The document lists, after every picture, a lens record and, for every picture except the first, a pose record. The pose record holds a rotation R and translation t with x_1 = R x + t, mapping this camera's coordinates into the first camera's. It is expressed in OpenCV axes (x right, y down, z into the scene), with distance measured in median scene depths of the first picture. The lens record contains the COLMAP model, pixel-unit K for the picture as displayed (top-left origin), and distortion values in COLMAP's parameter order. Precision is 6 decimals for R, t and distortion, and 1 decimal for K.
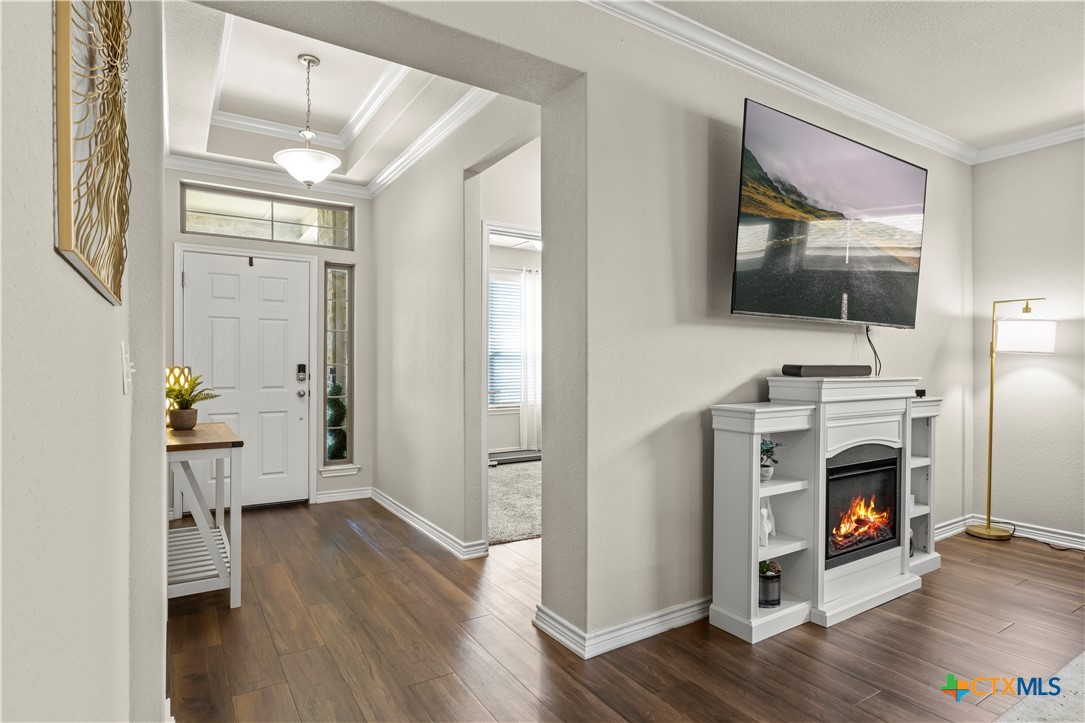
lens RADIAL K [[567.5, 0, 541.7], [0, 567.5, 368.3], [0, 0, 1]] dist [-0.019397, -0.000647]
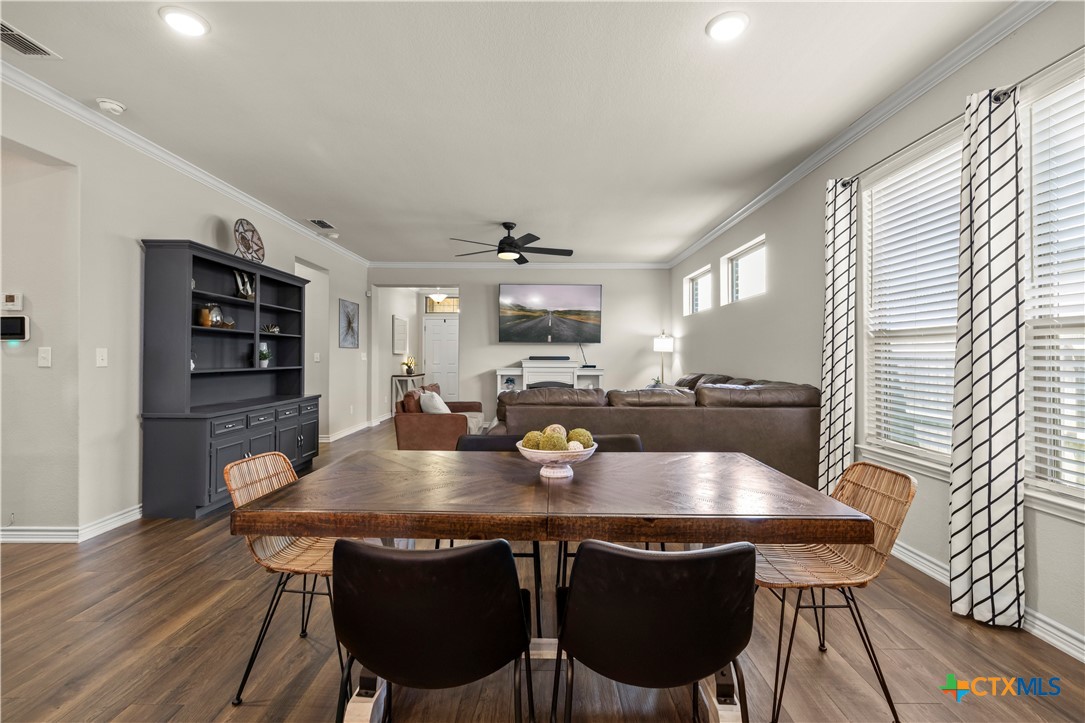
lens RADIAL K [[484.7, 0, 542.9], [0, 484.7, 353.4], [0, 0, 1]] dist [-0.008511, 0.001905]
pose [[0.848894, -0.002326, -0.528557, 1.674127], [-0.002839, 0.999956, -0.008959, -0.000487], [0.528555, 0.009105, 0.848850, -1.154347]]
